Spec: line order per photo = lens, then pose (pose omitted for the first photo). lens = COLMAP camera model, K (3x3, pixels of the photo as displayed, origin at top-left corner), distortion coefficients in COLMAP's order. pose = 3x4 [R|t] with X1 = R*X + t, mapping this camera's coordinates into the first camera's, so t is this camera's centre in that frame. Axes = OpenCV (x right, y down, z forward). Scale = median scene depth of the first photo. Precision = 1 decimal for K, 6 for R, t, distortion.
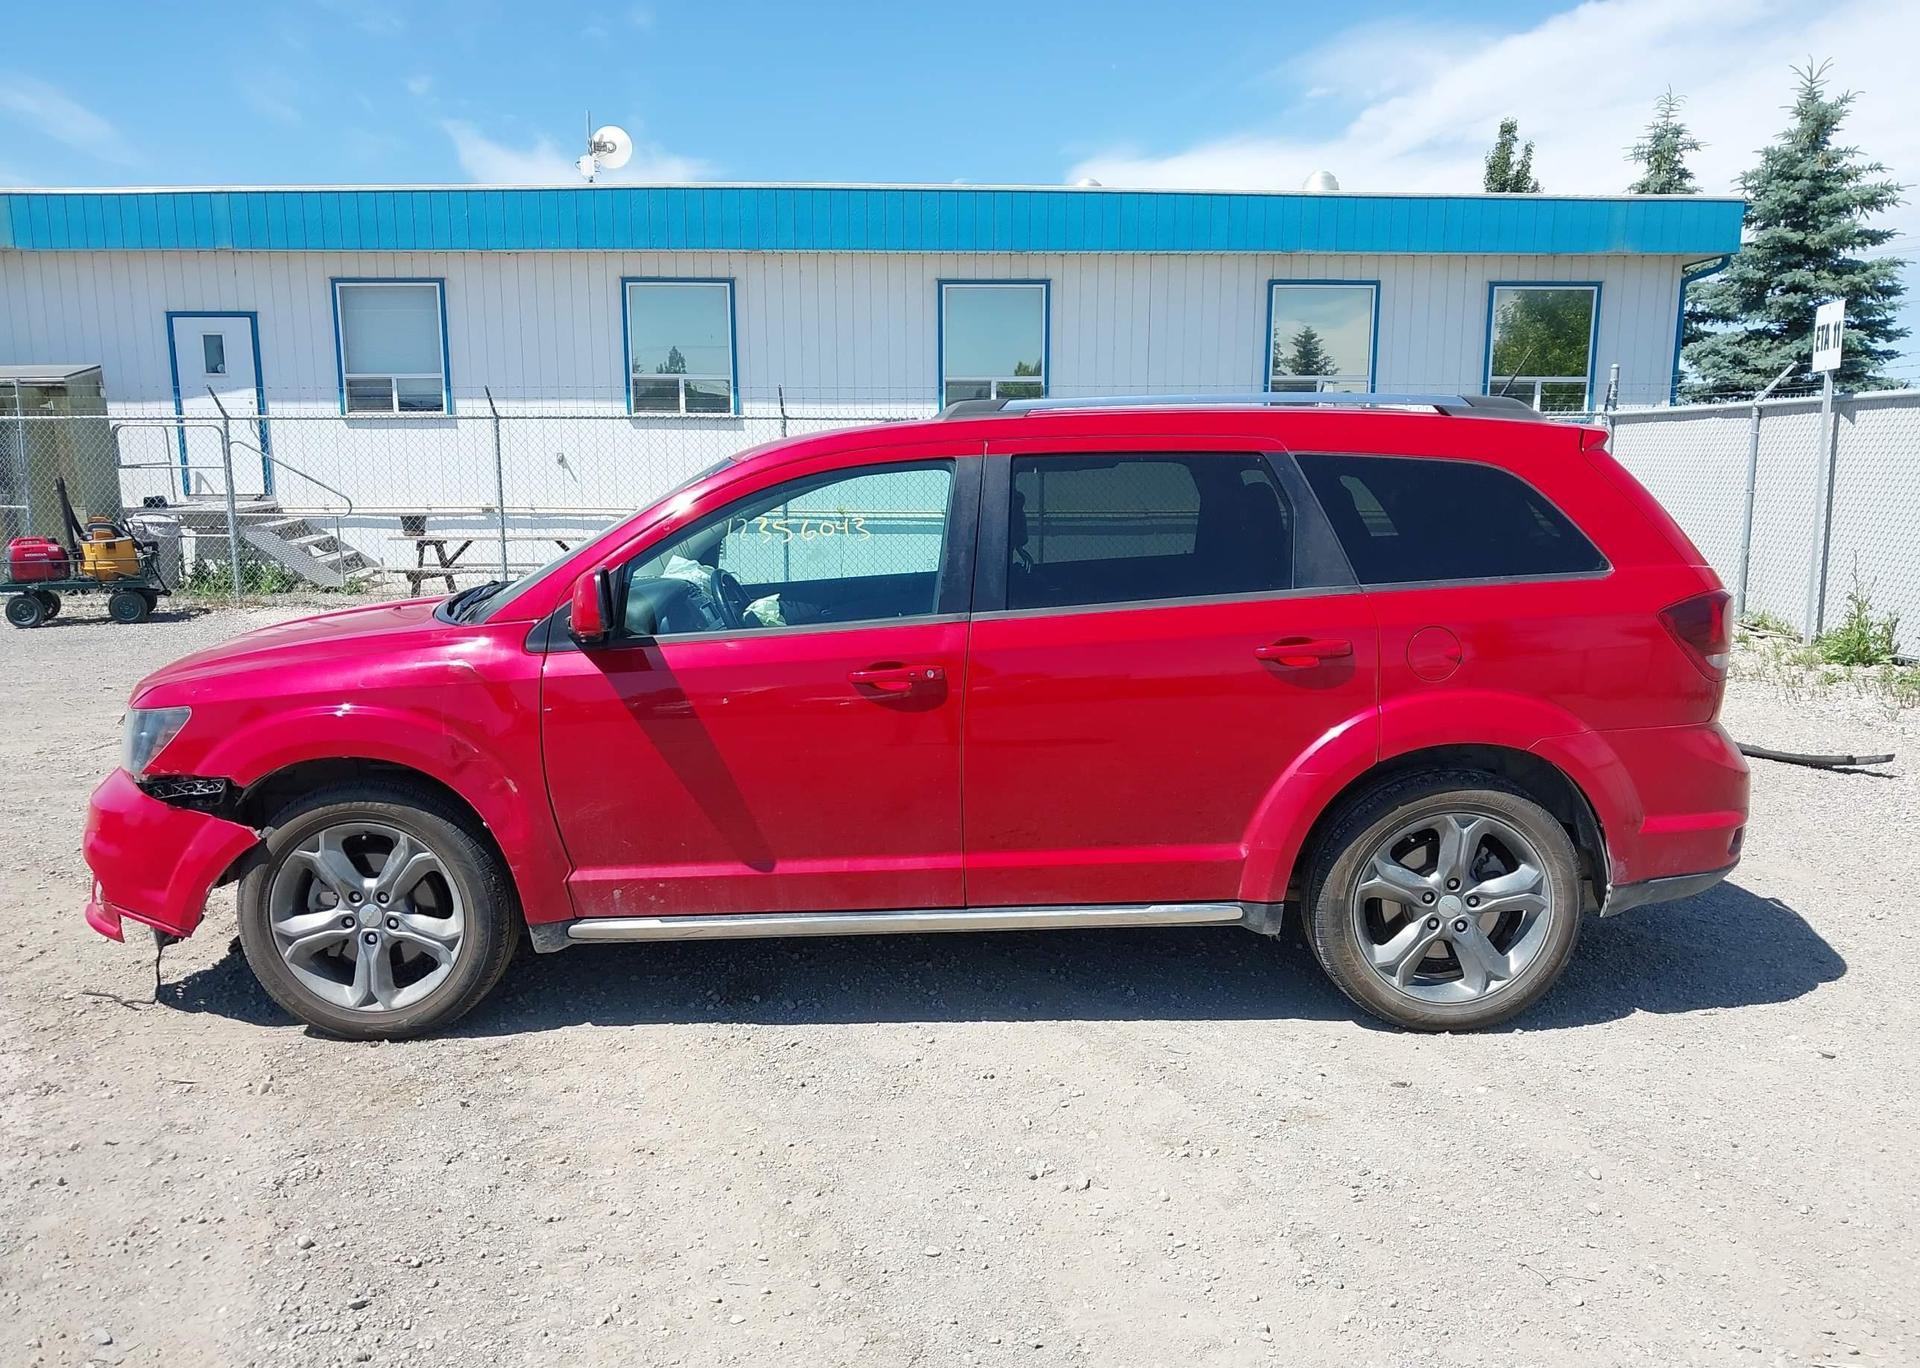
lens RADIAL K [[1507.4, 0, 962.4], [0, 1507.4, 752.8], [0, 0, 1]] dist [0.004233, 0.002481]
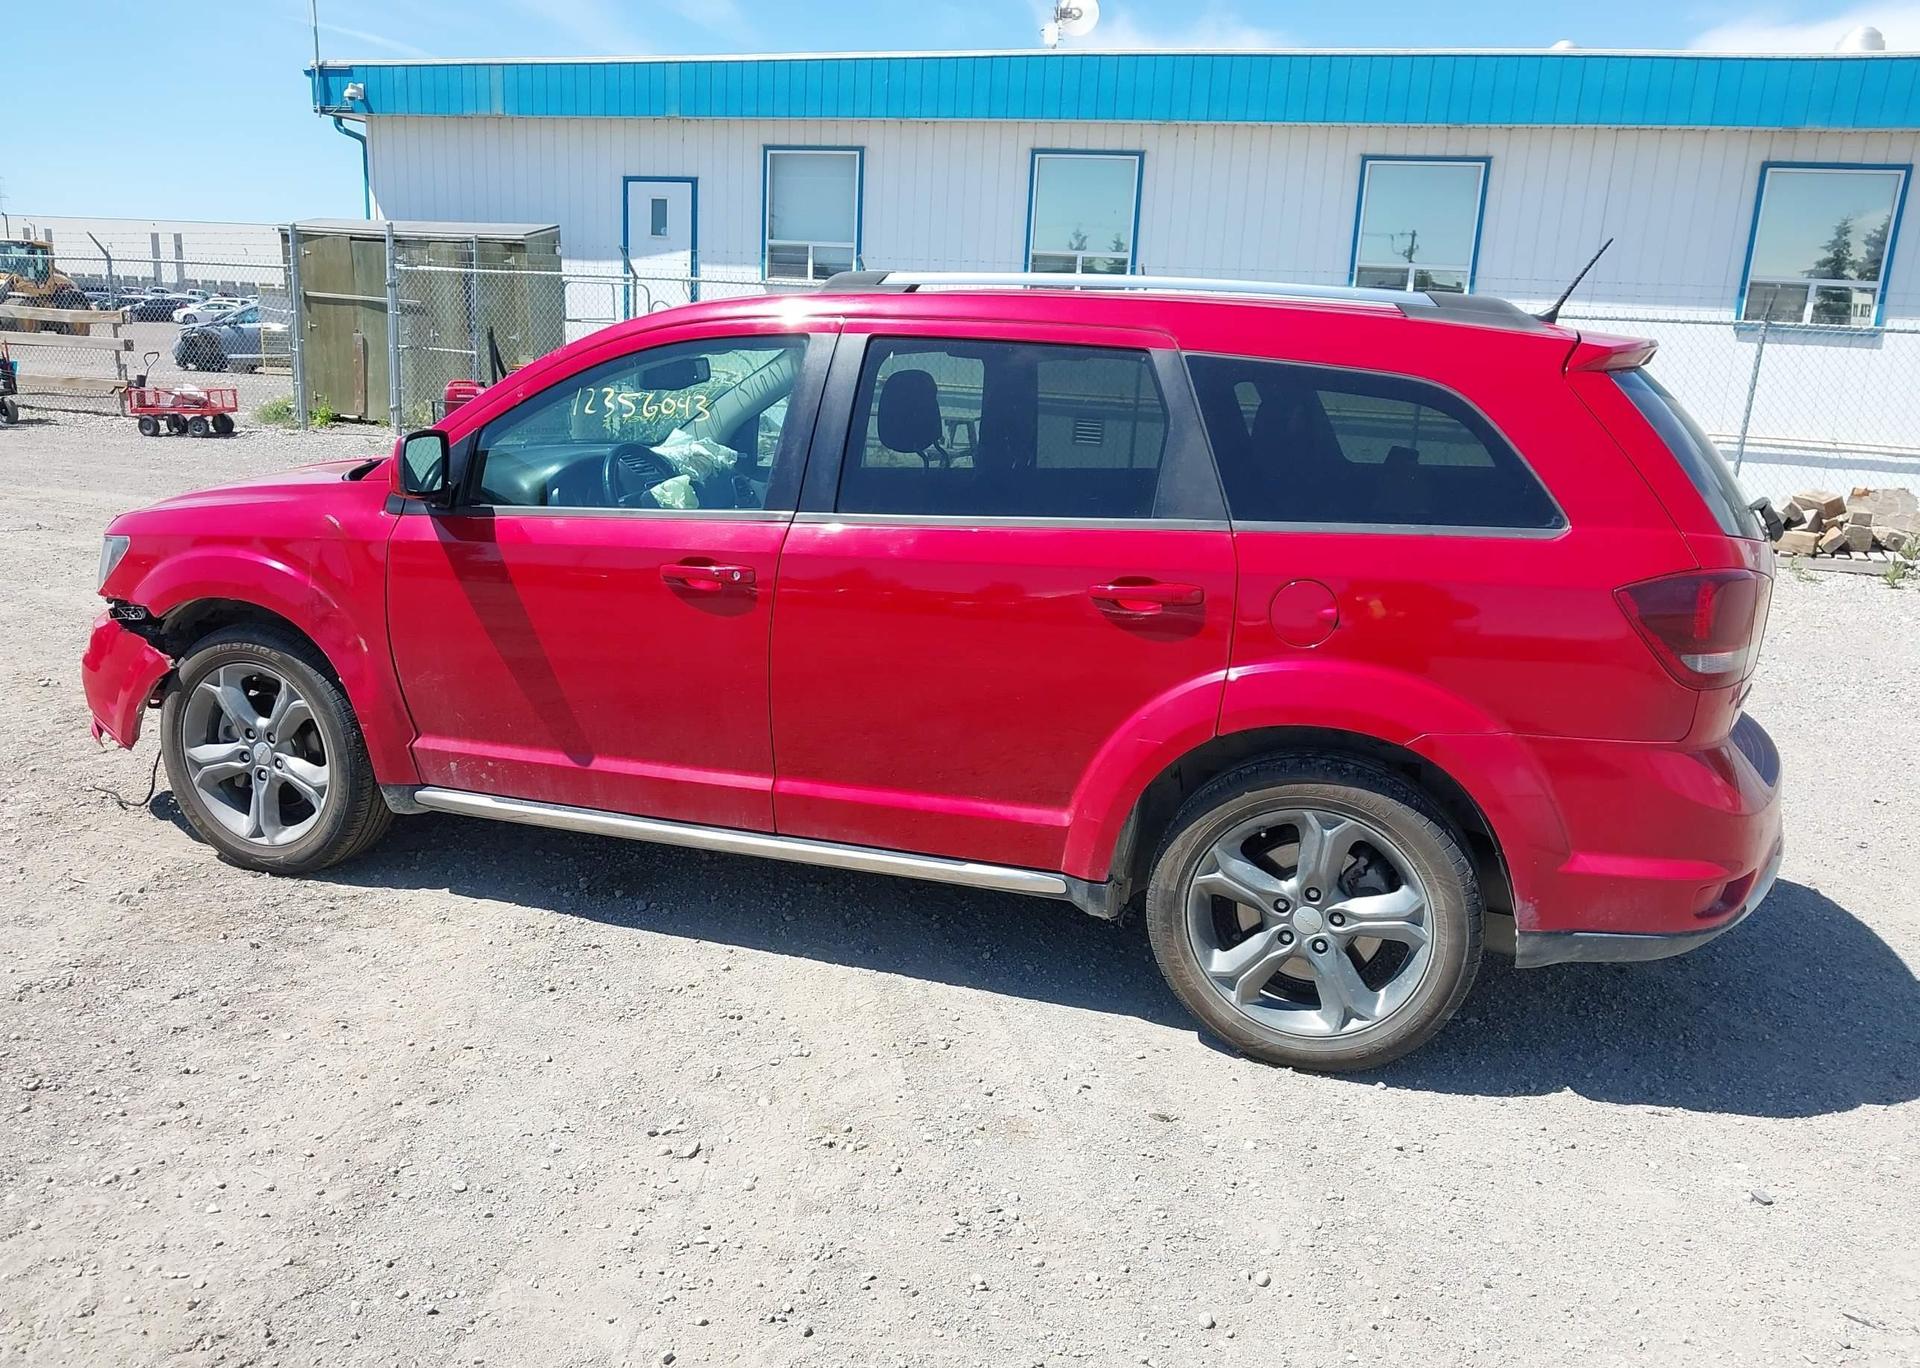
lens RADIAL K [[1507.4, 0, 962.4], [0, 1507.4, 752.8], [0, 0, 1]] dist [0.004233, 0.002481]
pose [[0.941910, 0.136189, -0.307014, 0.384664], [-0.113757, 0.989433, 0.089898, -0.041560], [0.316013, -0.049751, 0.947449, 0.163117]]
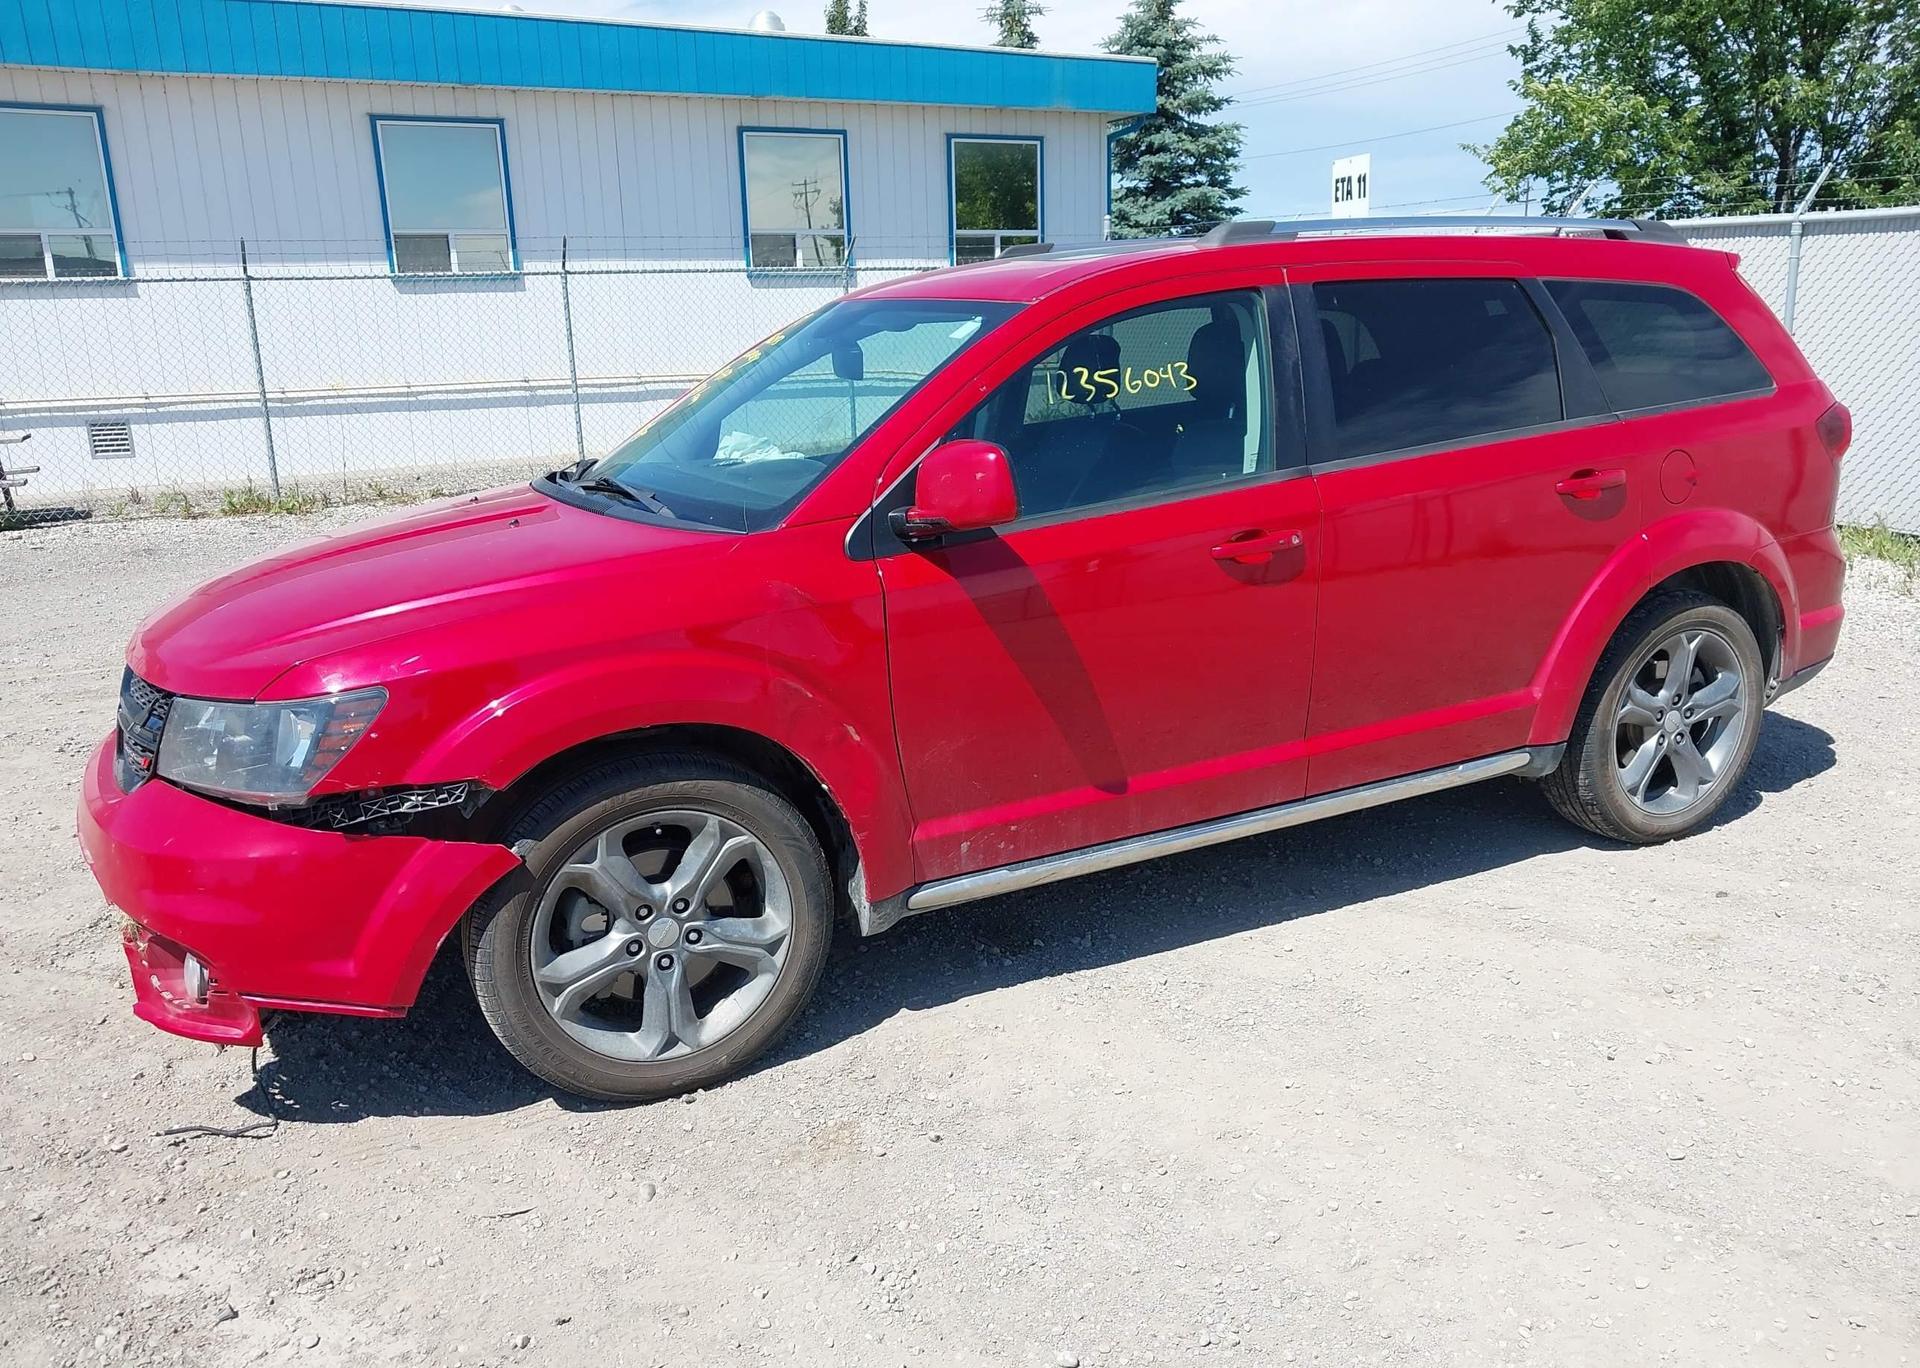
lens RADIAL K [[1491.0, 0, 956.9], [0, 1491.0, 762.2], [0, 0, 1]] dist [0.000855, 0.002591]
pose [[0.897991, -0.149369, 0.413885, -0.554312], [0.110230, 0.986991, 0.117039, -0.046070], [-0.425983, -0.059478, 0.902774, 0.275492]]
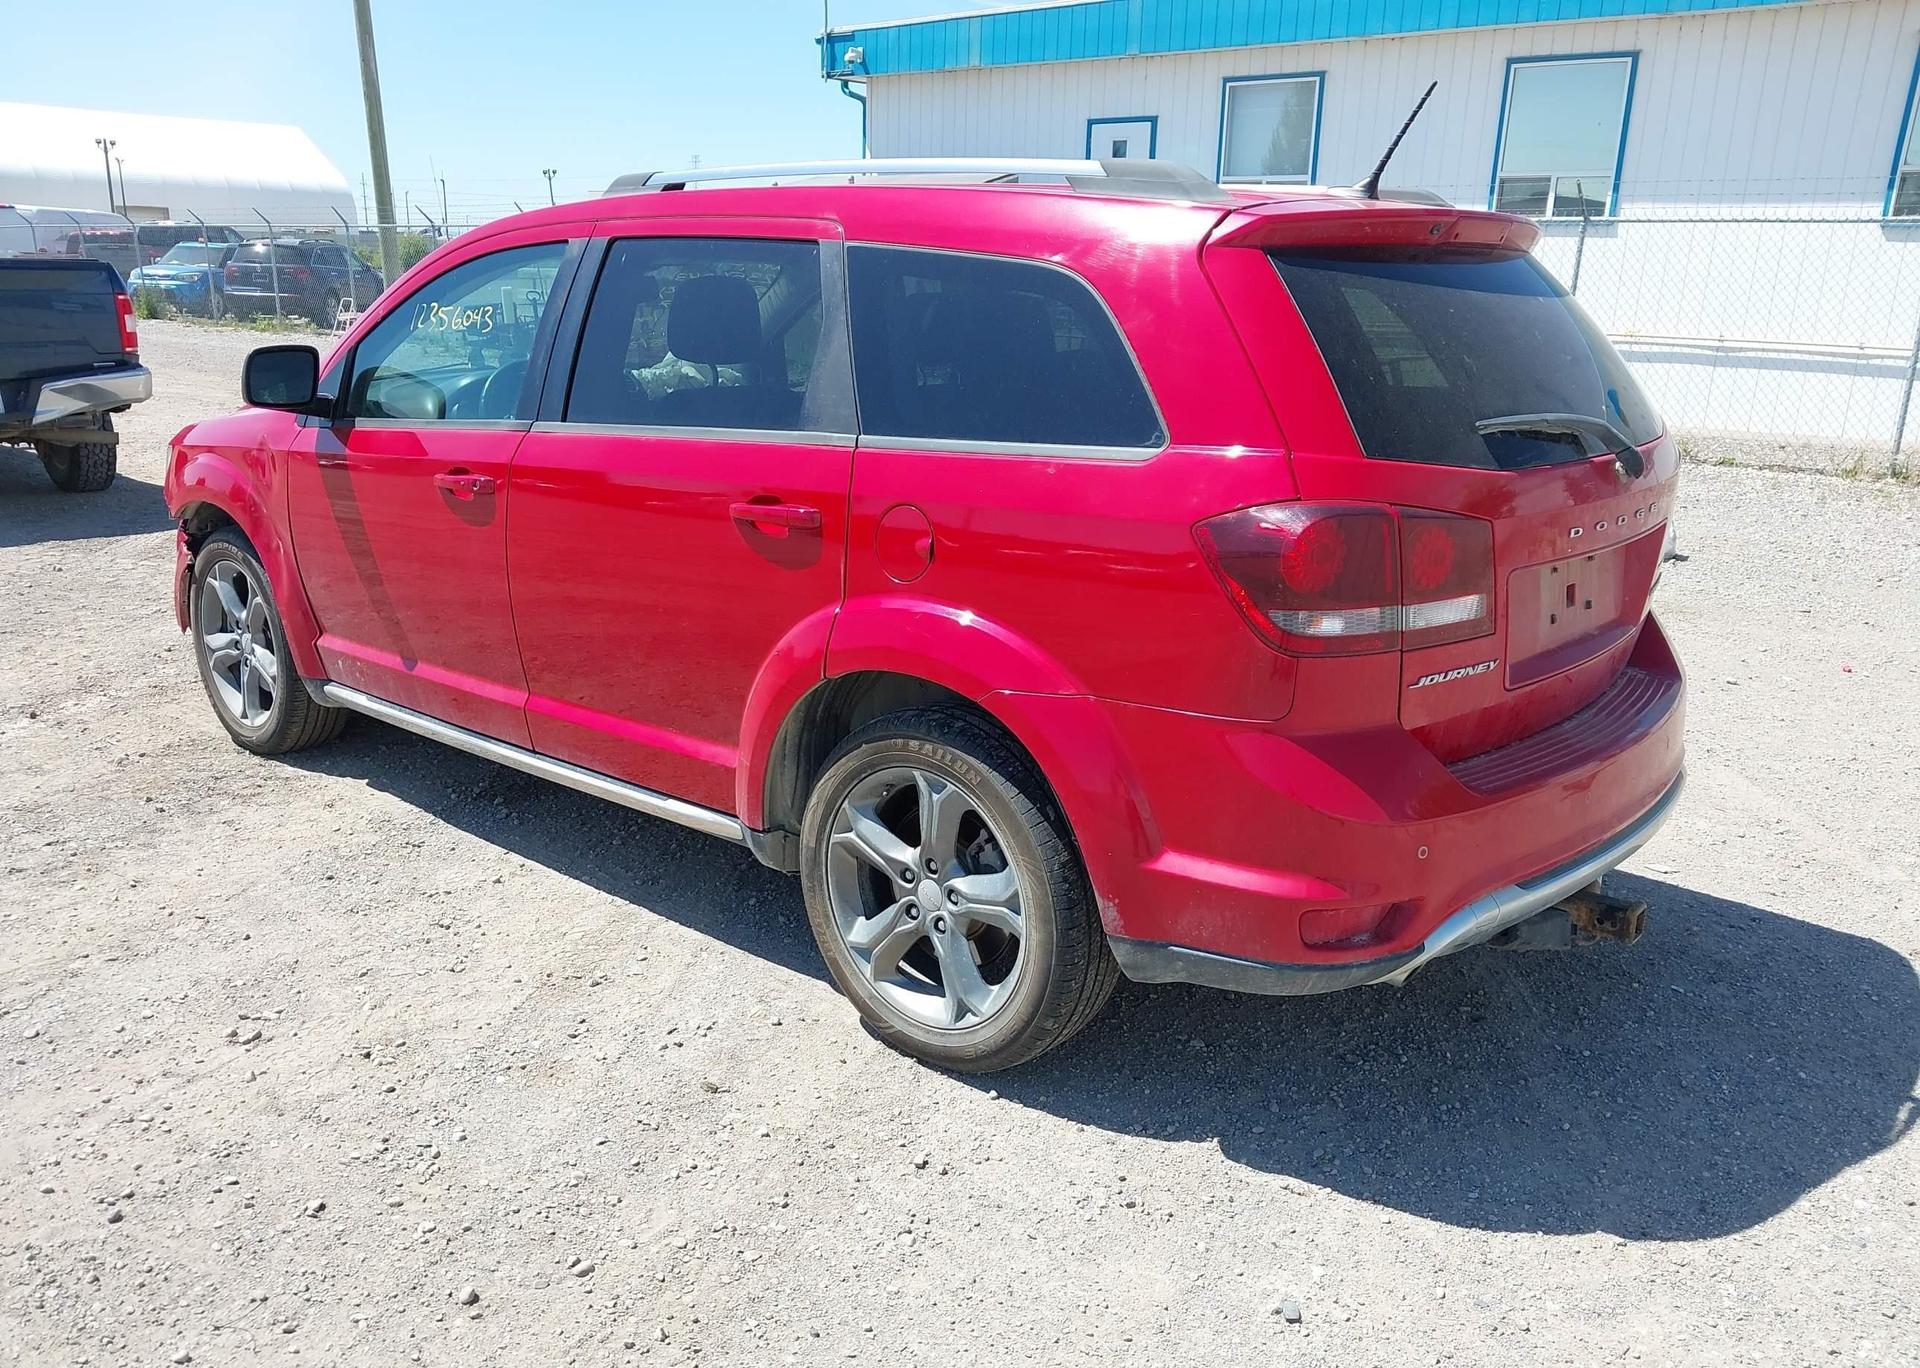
lens RADIAL K [[1507.4, 0, 962.4], [0, 1507.4, 752.8], [0, 0, 1]] dist [0.004233, 0.002481]
pose [[0.752385, 0.222161, -0.620130, 0.765213], [-0.148747, 0.974395, 0.168607, -0.088655], [0.641709, -0.034615, 0.766166, 0.458119]]
